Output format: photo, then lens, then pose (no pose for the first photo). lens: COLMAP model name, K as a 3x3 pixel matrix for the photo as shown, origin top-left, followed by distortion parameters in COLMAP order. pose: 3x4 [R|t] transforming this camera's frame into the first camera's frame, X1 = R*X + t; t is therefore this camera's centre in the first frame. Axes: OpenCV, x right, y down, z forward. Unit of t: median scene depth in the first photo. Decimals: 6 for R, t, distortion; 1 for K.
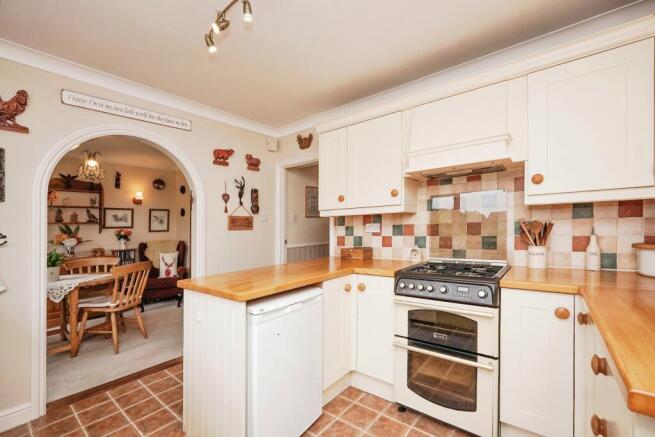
lens RADIAL K [[278.9, 0, 327.1], [0, 278.9, 219.5], [0, 0, 1]] dist [-0.008451, 0.000669]
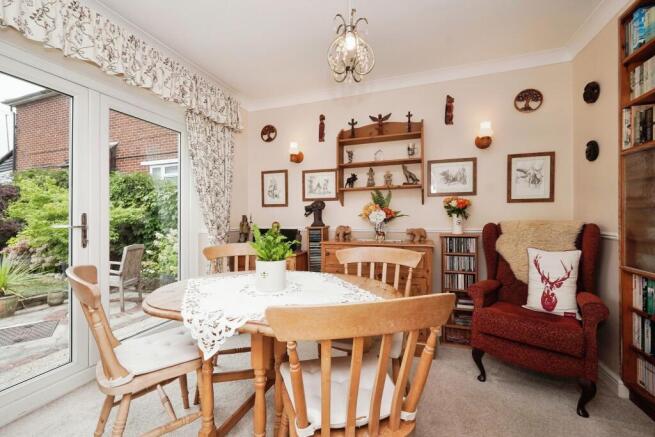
lens RADIAL K [[278.9, 0, 326.5], [0, 278.9, 215.1], [0, 0, 1]] dist [-0.008451, 0.000669]
pose [[0.334350, 0.000324, -0.942449, -0.311412], [0.016371, 0.999847, 0.006151, 0.062415], [0.942307, -0.017485, 0.334294, 0.580219]]
